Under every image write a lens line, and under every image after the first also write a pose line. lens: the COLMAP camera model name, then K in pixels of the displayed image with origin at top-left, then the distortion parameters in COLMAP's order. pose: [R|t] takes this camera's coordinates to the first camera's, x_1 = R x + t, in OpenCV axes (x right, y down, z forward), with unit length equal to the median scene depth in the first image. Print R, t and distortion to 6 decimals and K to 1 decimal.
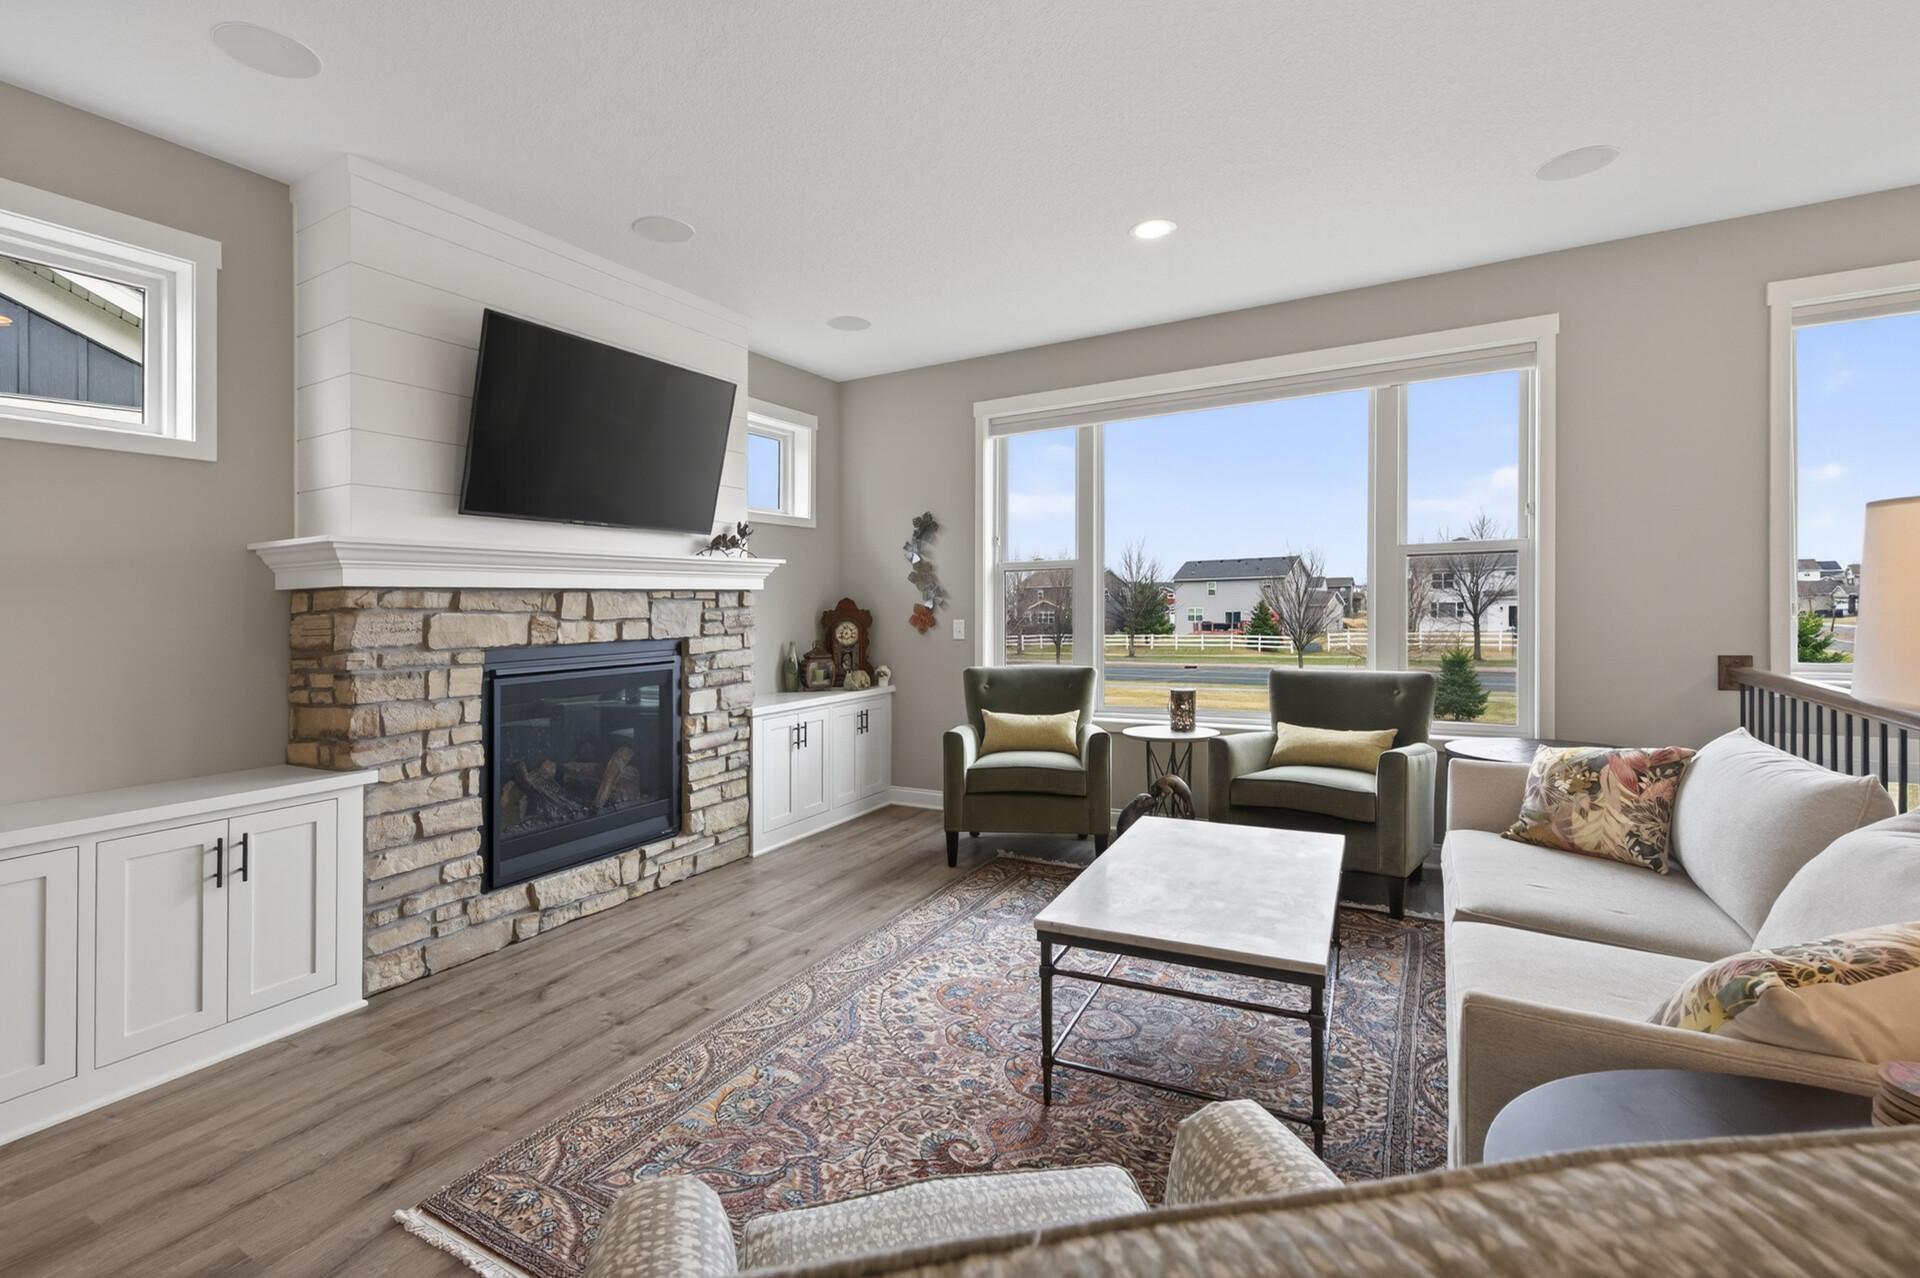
lens RADIAL K [[867.1, 0, 896.7], [0, 867.1, 602.6], [0, 0, 1]] dist [0.005962, -0.001823]
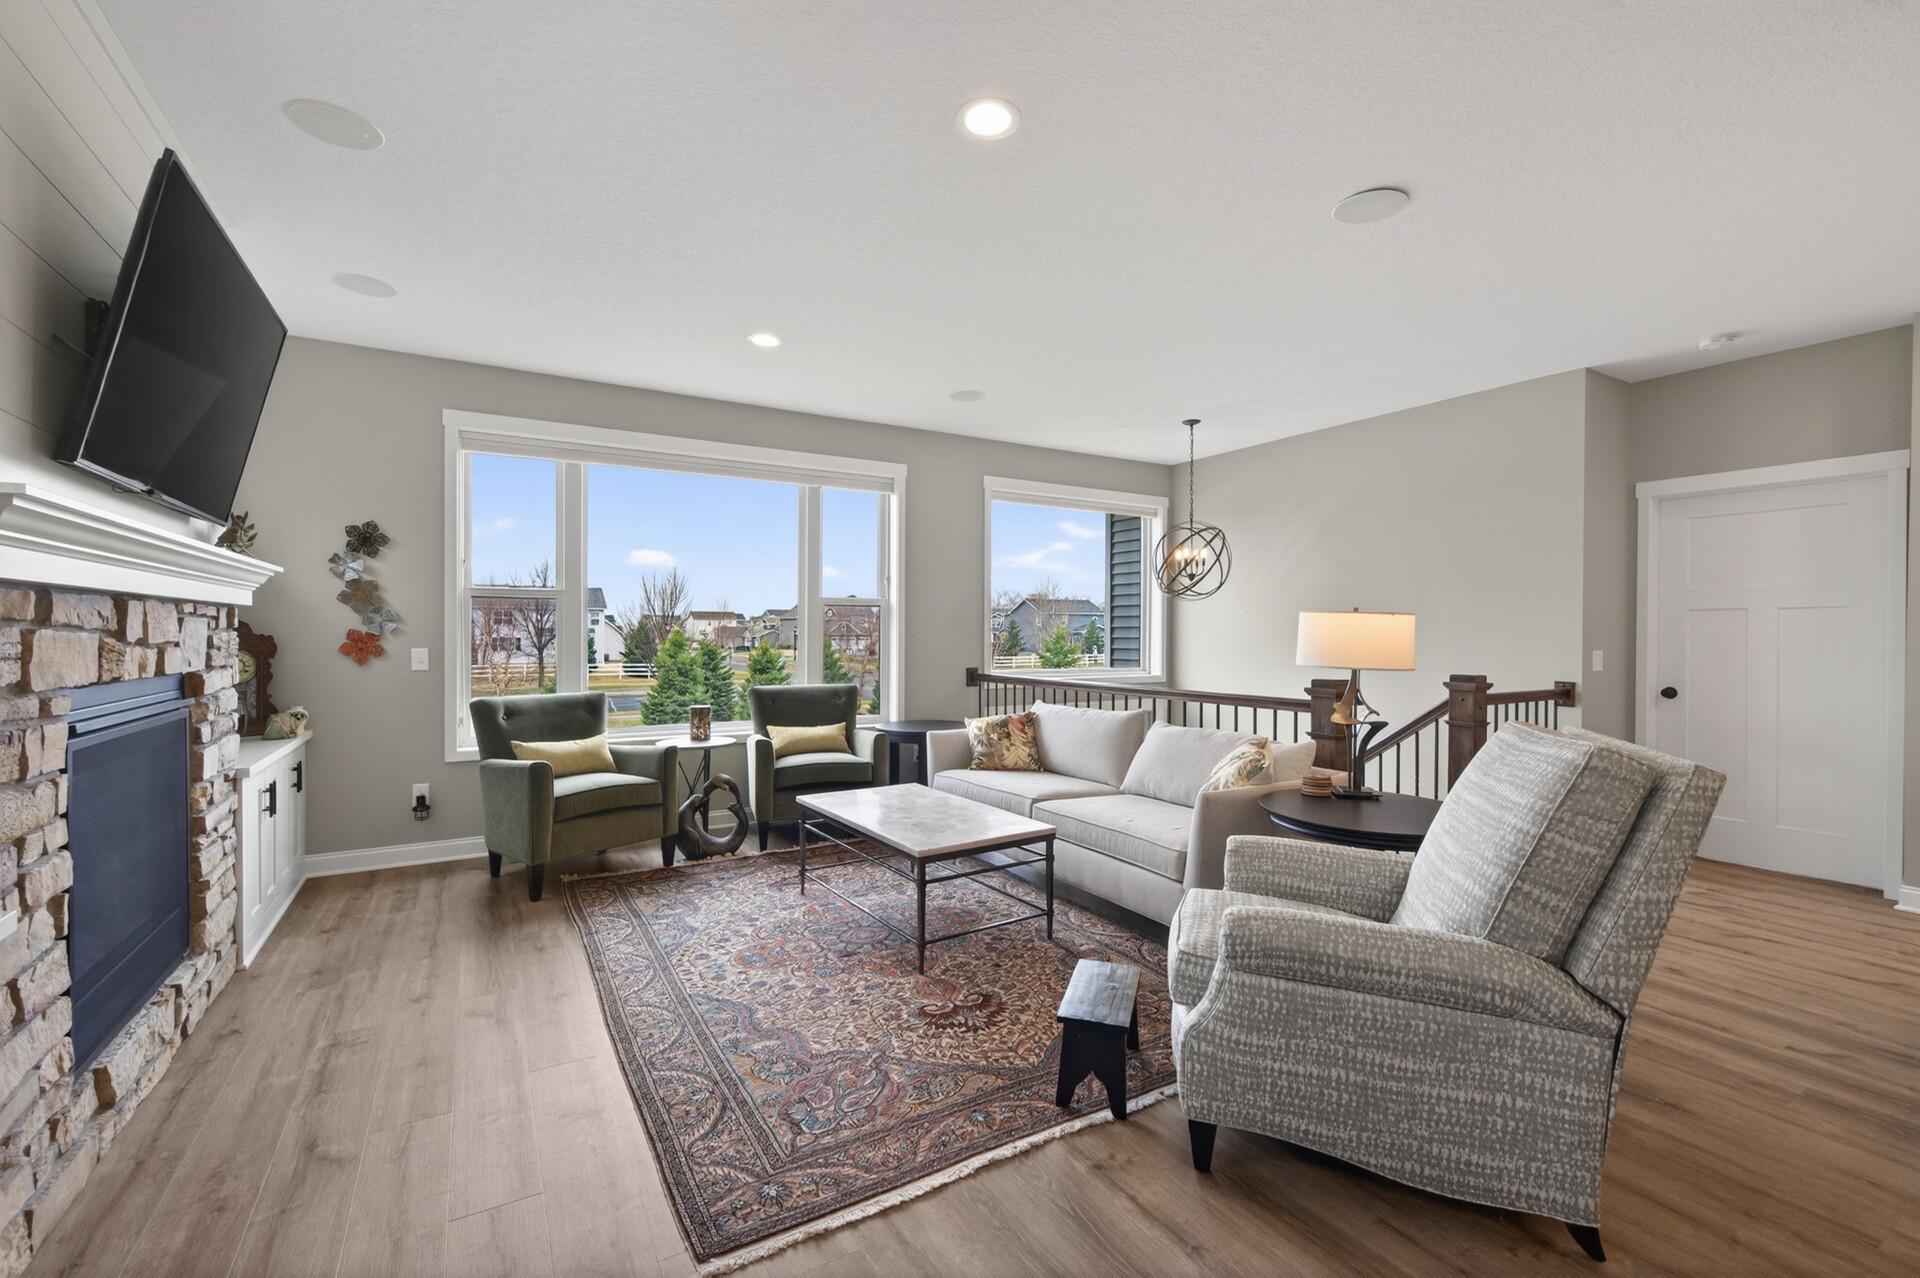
lens RADIAL K [[831.6, 0, 957.4], [0, 831.6, 634.9], [0, 0, 1]] dist [0.007129, -0.000770]
pose [[0.466223, 0.018589, 0.884472, -0.663022], [-0.016746, 0.999786, -0.012186, 0.011714], [-0.884509, -0.009130, 0.466435, 0.182731]]
